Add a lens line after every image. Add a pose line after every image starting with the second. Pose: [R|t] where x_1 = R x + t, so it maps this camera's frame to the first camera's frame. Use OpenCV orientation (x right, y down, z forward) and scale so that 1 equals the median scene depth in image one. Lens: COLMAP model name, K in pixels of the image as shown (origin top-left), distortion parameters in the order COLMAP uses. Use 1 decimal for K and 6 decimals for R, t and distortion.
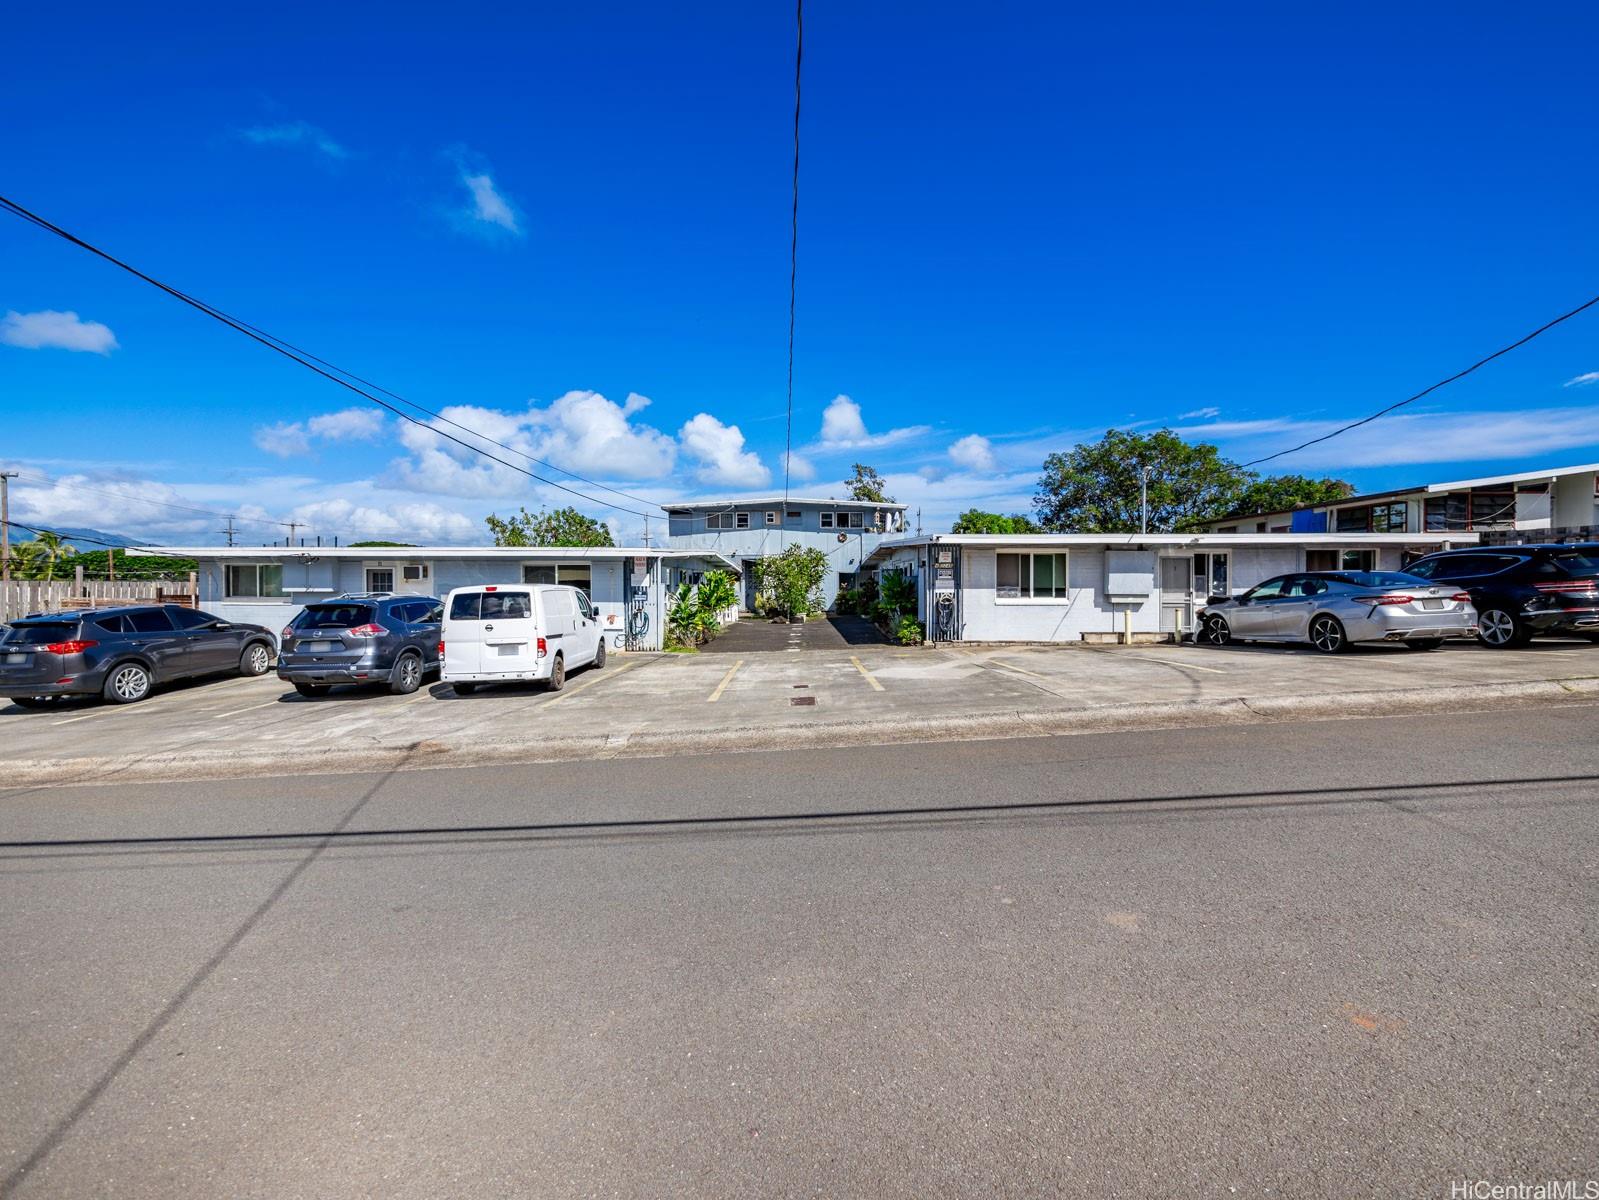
lens RADIAL K [[673.9, 0, 803.7], [0, 673.9, 602.4], [0, 0, 1]] dist [-0.006181, -0.000192]
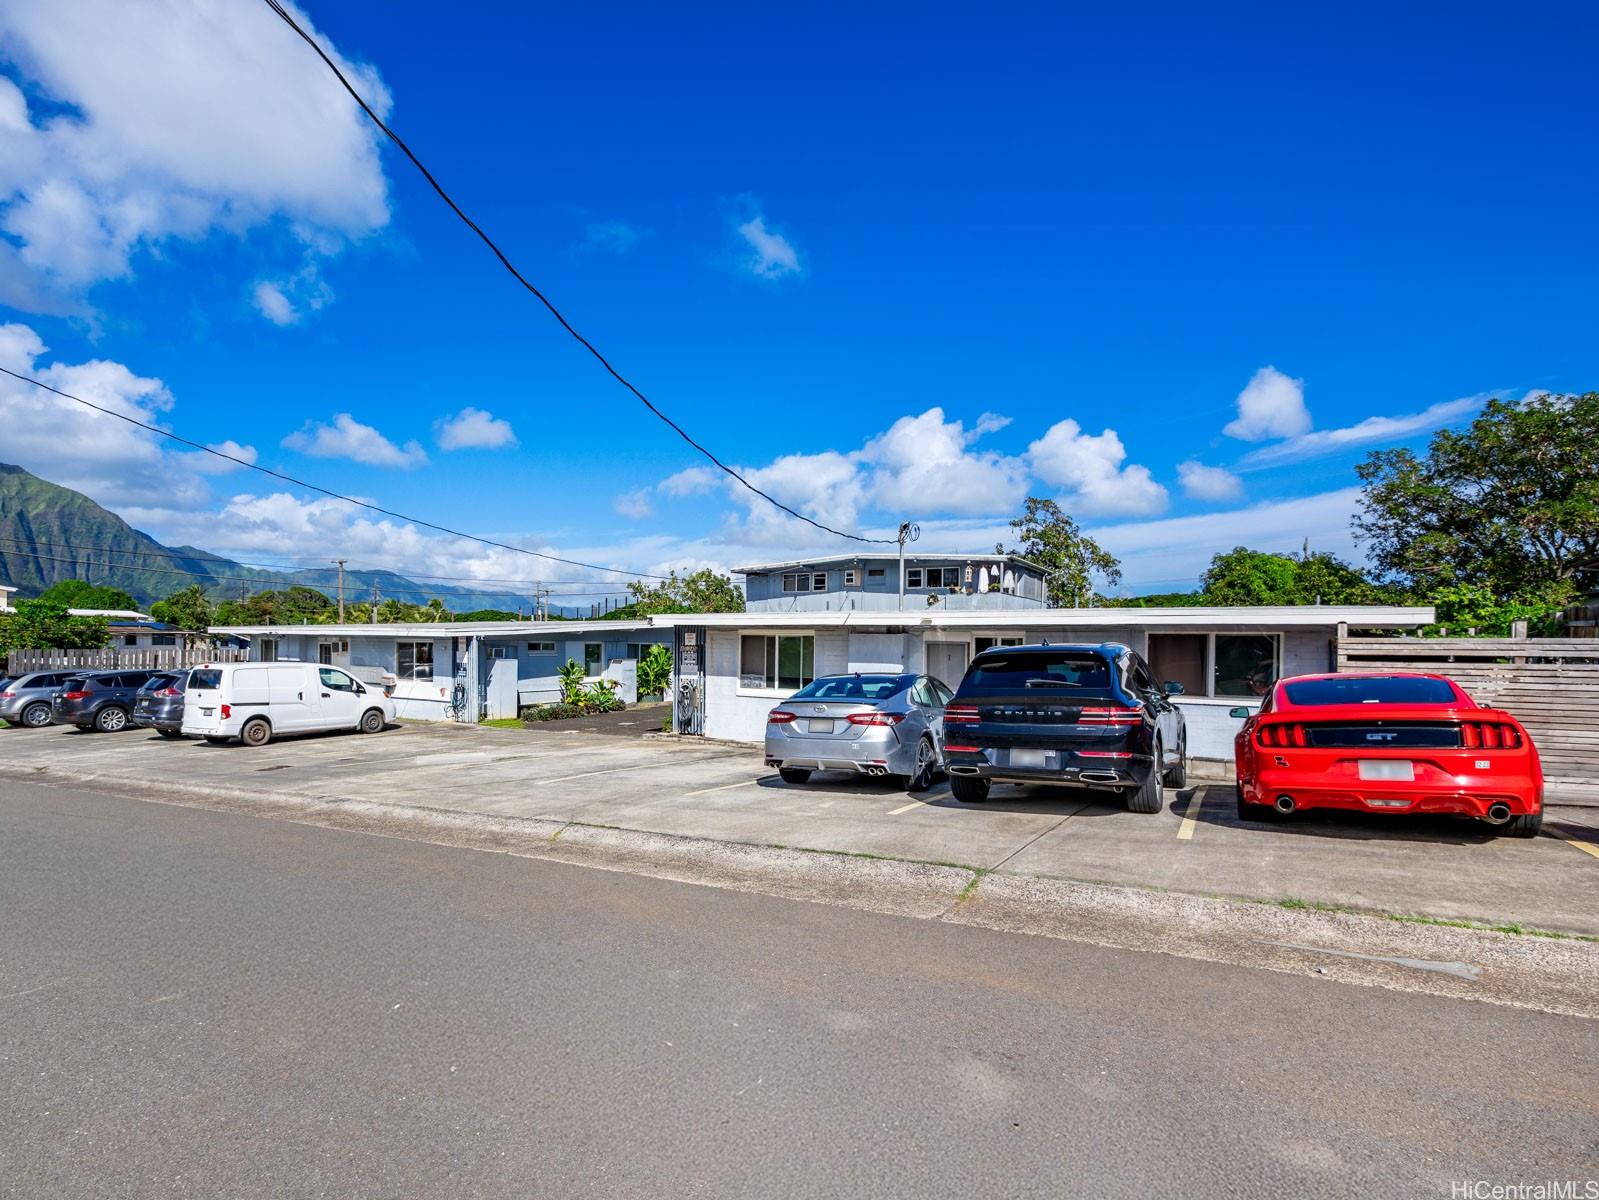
lens RADIAL K [[828.6, 0, 689.9], [0, 828.6, 600.8], [0, 0, 1]] dist [0.016410, 0.000074]
pose [[0.821678, -0.016366, -0.569717, 0.468014], [-0.029822, 0.996984, -0.071650, -0.021954], [0.569172, 0.075863, 0.818711, 0.059754]]
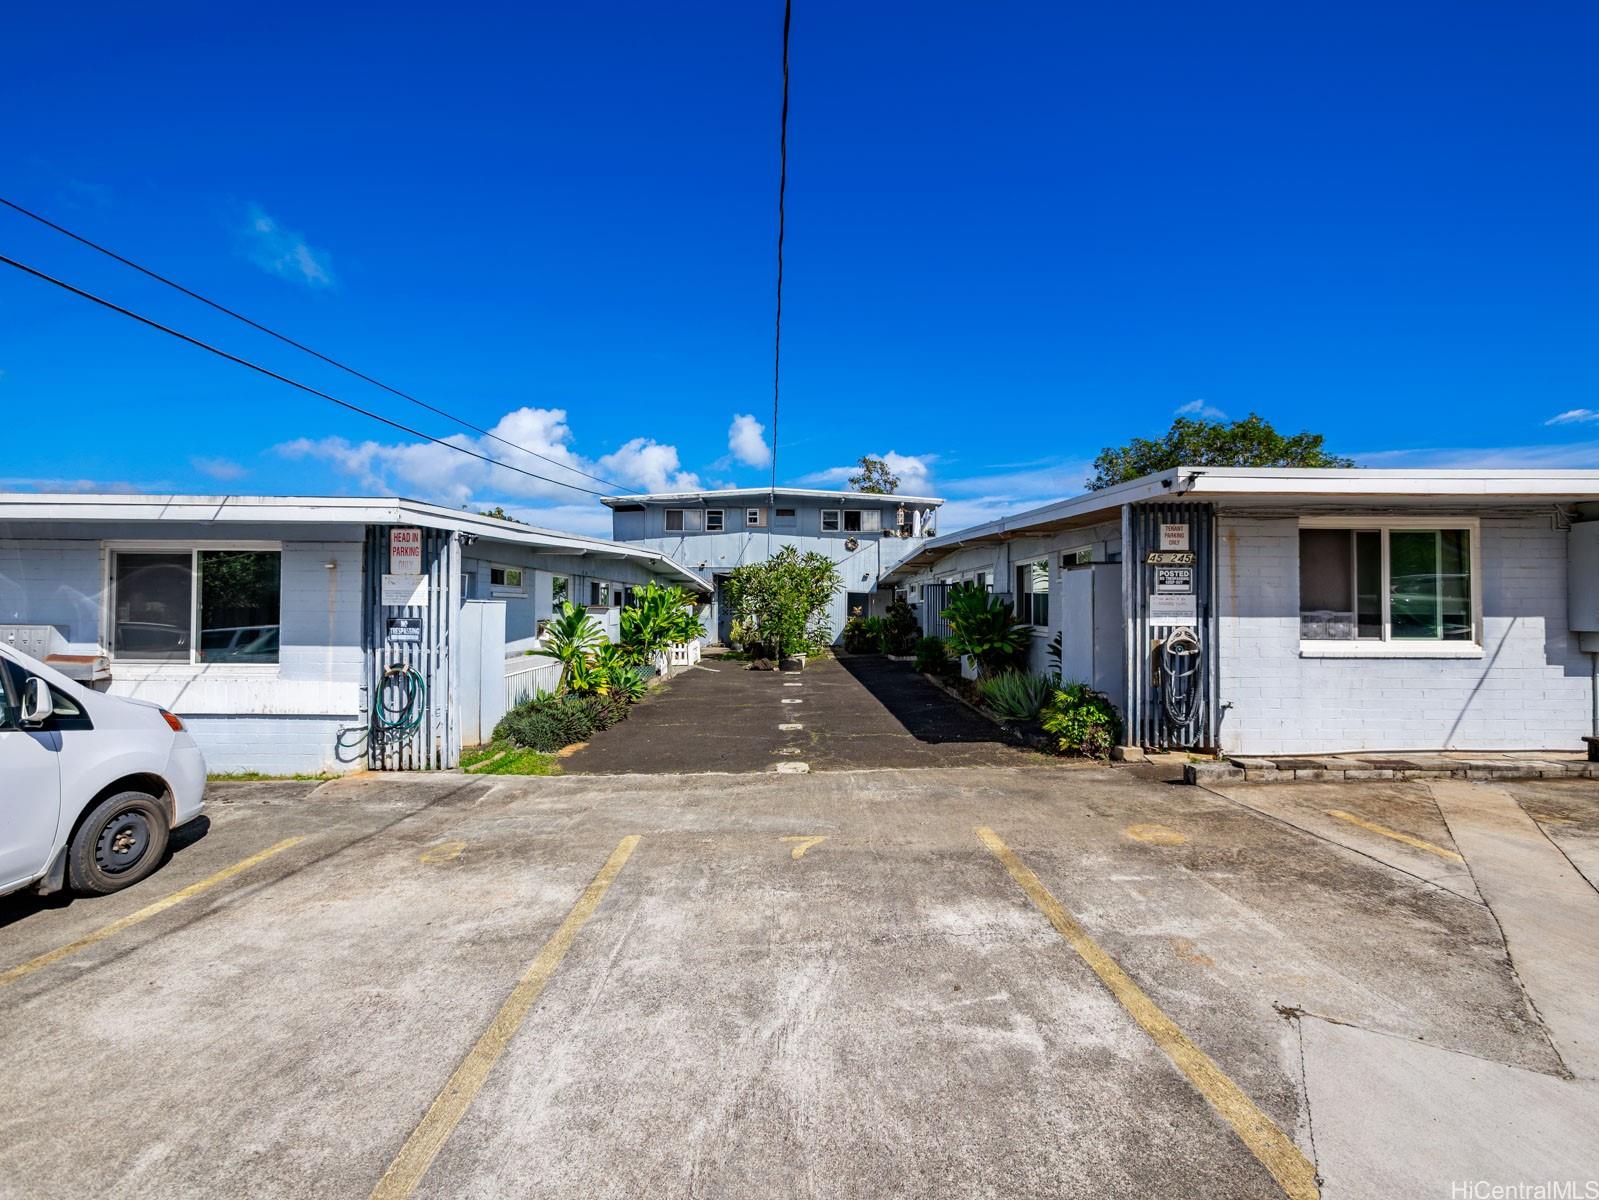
lens RADIAL K [[673.9, 0, 803.7], [0, 673.9, 602.4], [0, 0, 1]] dist [-0.006181, -0.000192]
pose [[0.999818, 0.005716, 0.018219, -0.009290], [-0.005019, 0.999261, -0.038119, -0.006949], [-0.018424, 0.038020, 0.999107, 0.342266]]
